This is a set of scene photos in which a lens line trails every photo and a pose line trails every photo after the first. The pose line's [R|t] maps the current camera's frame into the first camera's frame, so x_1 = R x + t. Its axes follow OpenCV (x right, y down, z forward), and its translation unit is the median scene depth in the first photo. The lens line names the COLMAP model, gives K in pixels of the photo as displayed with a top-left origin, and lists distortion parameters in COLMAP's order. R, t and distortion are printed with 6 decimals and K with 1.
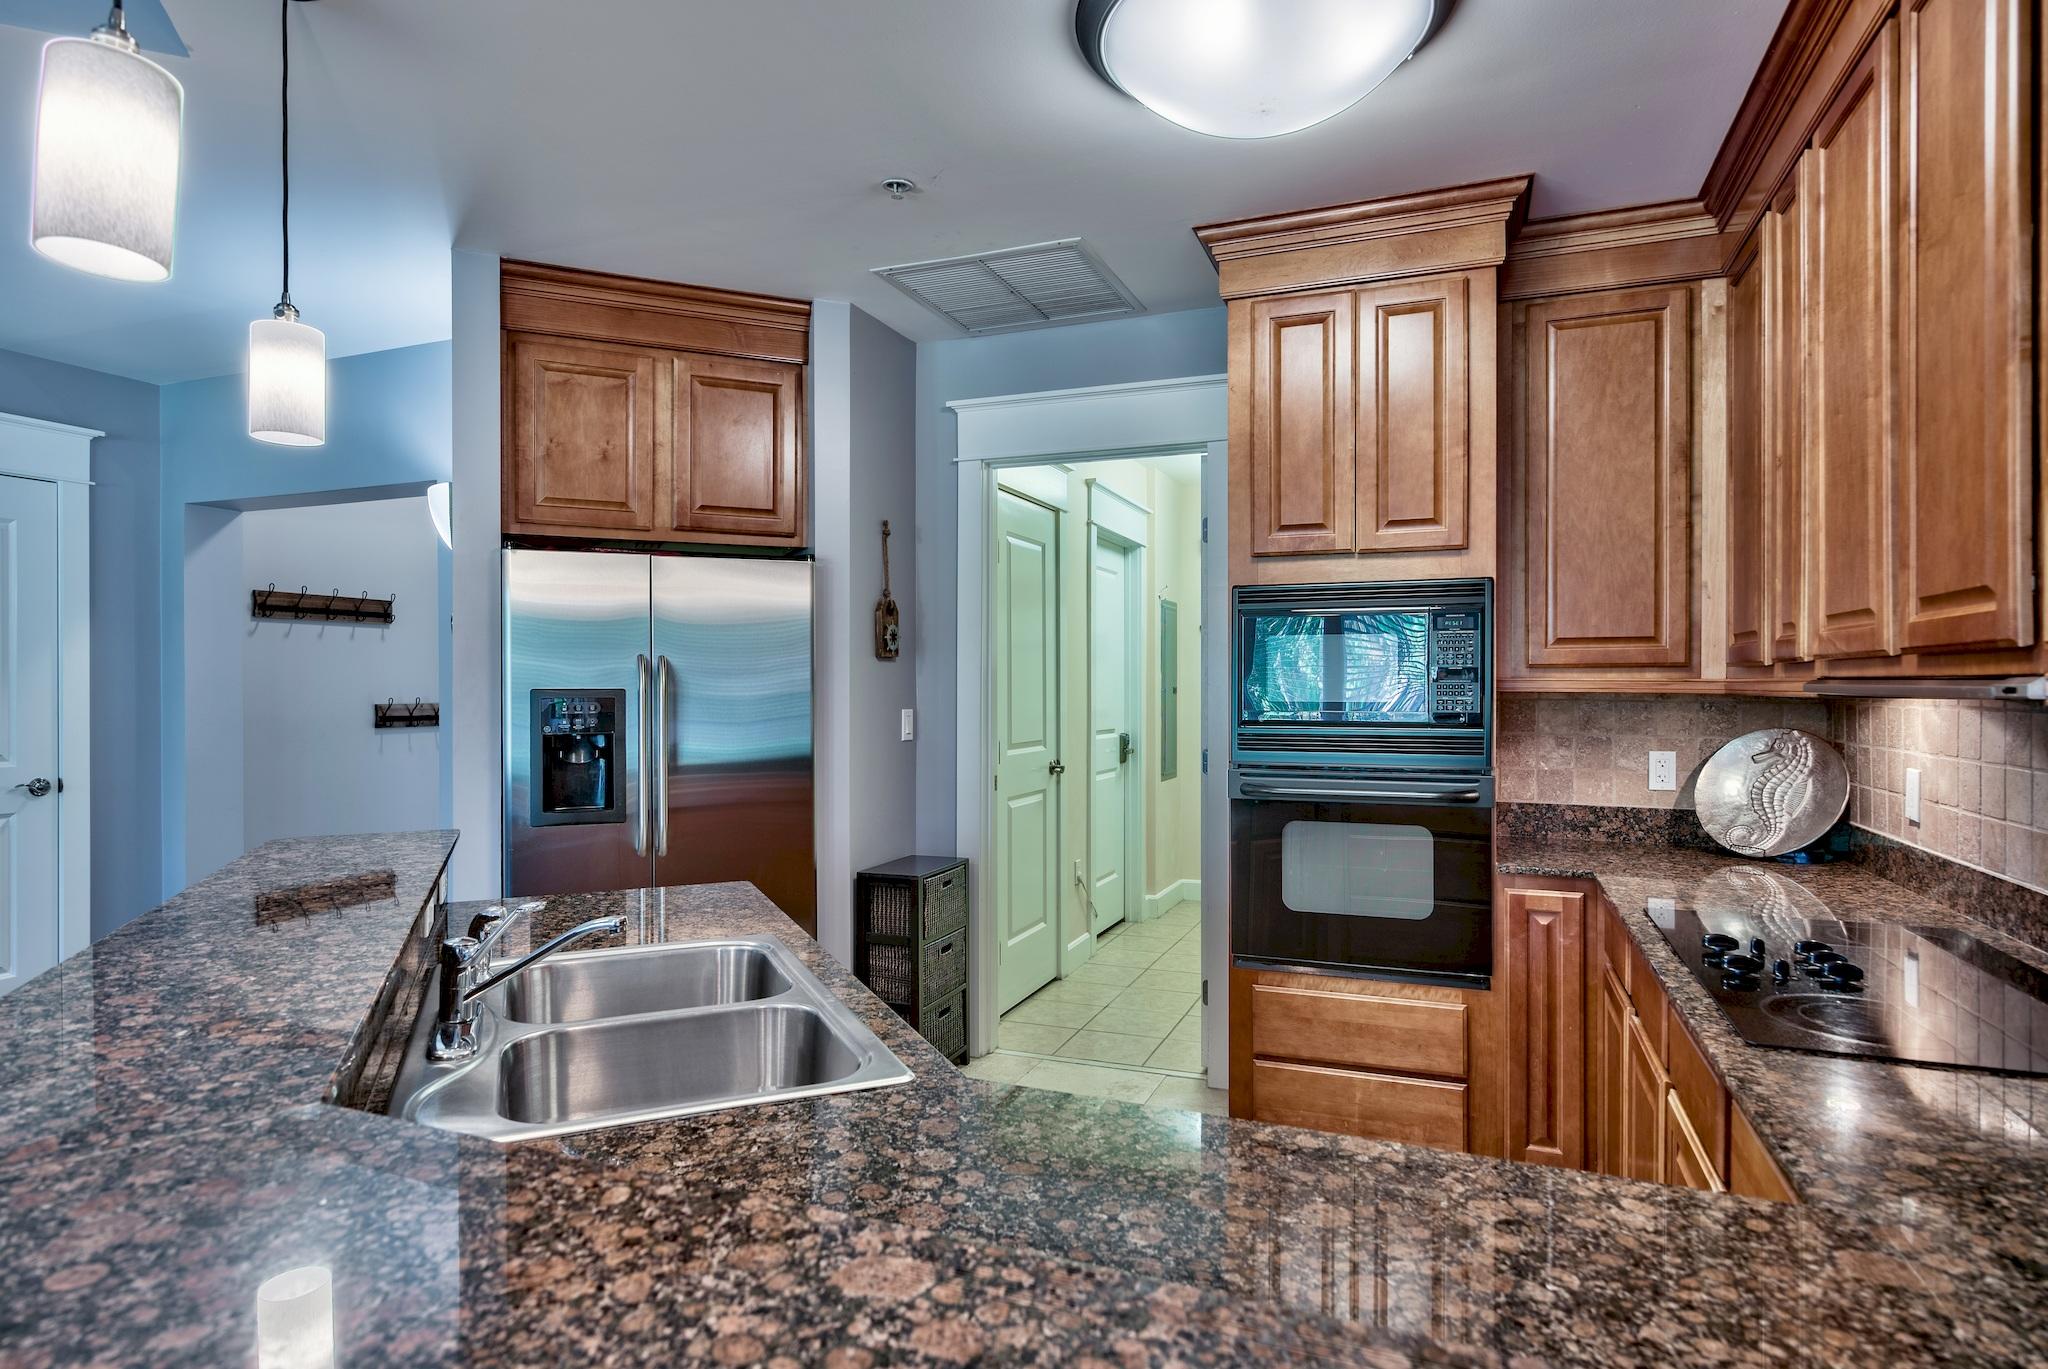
lens RADIAL K [[1137.2, 0, 1042.8], [0, 1137.2, 690.4], [0, 0, 1]] dist [0.008143, 0.000458]
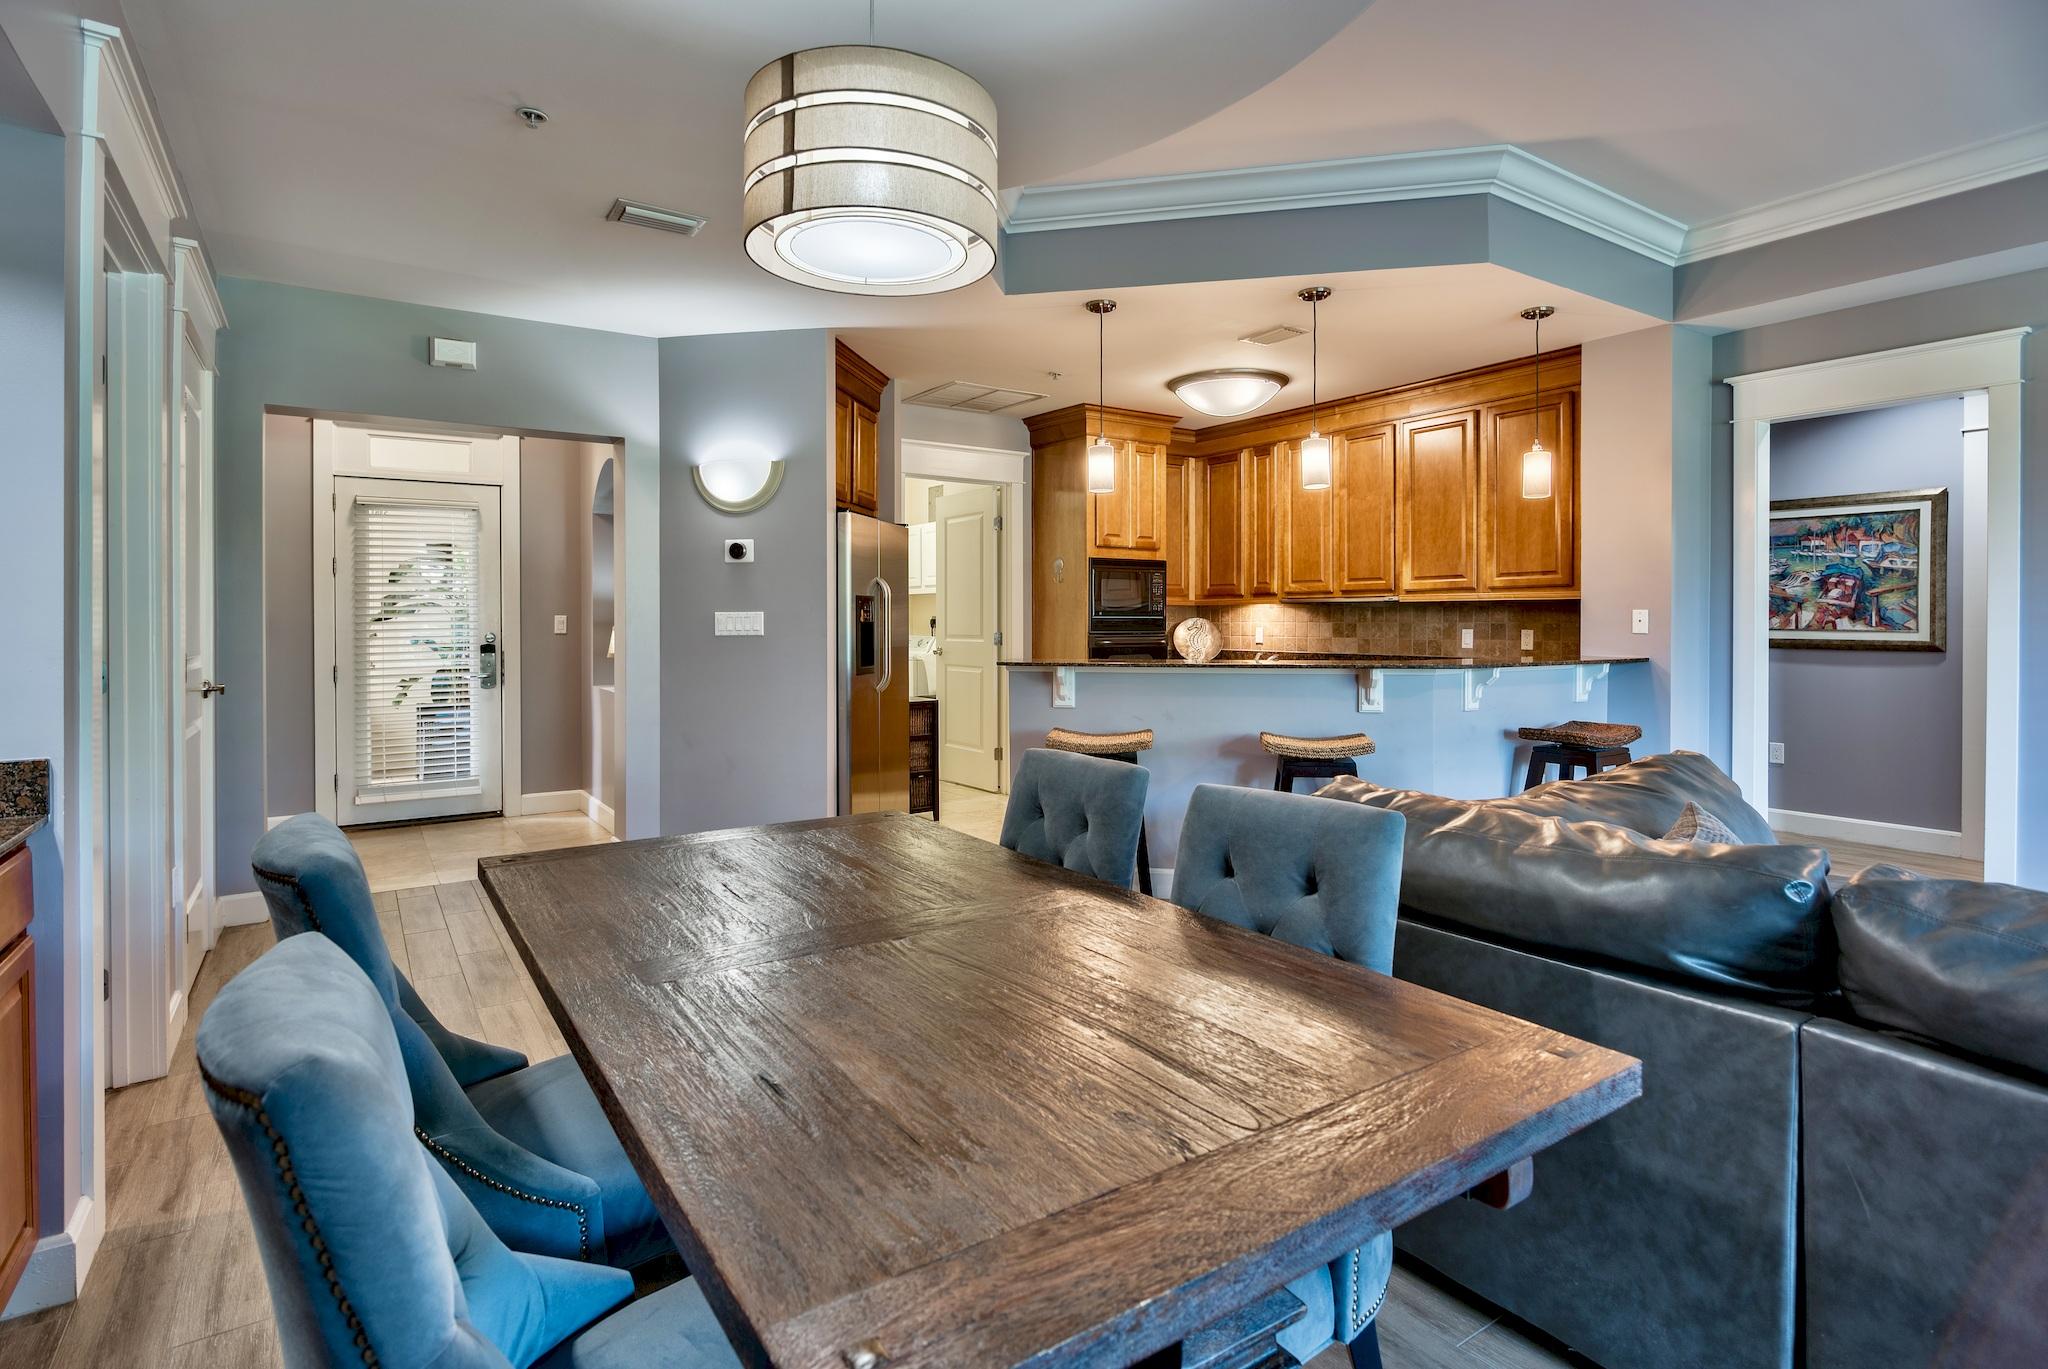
lens RADIAL K [[1012.2, 0, 1015.8], [0, 1012.2, 626.4], [0, 0, 1]] dist [-0.000668, -0.000122]
pose [[0.575570, -0.005140, 0.817736, -1.676657], [0.003098, 0.999987, 0.004105, 0.043701], [-0.817747, 0.000171, 0.575578, -0.081131]]
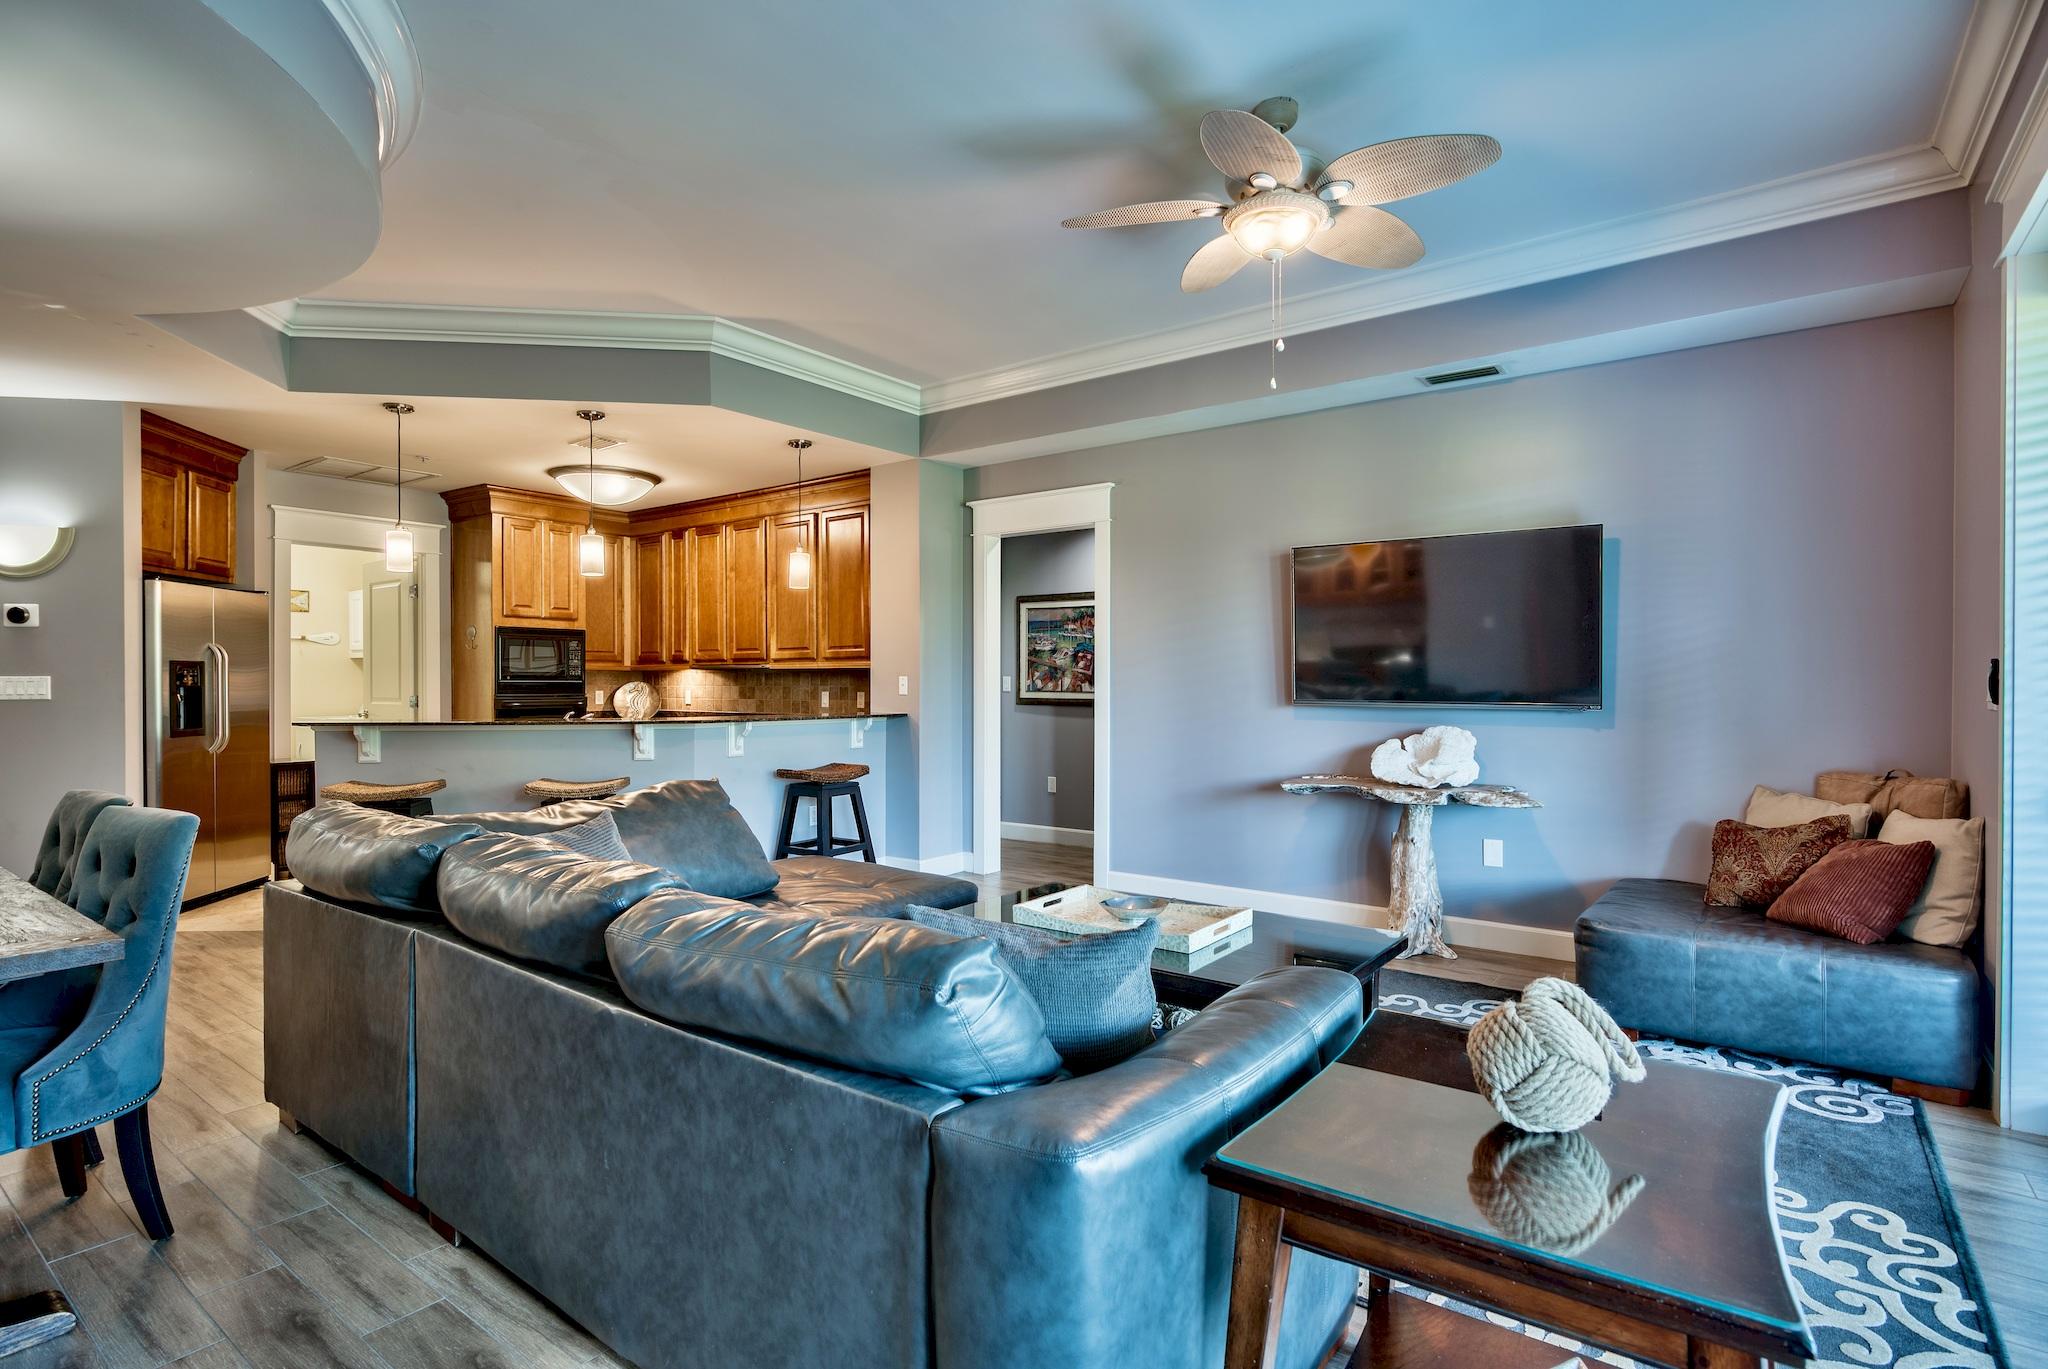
lens RADIAL K [[1012.2, 0, 1022.0], [0, 1012.2, 687.6], [0, 0, 1]] dist [-0.000668, -0.000122]
pose [[0.273502, -0.003986, 0.961863, -1.726375], [0.002883, 0.999990, 0.003324, 0.043202], [-0.961867, 0.001864, 0.273511, -0.766415]]
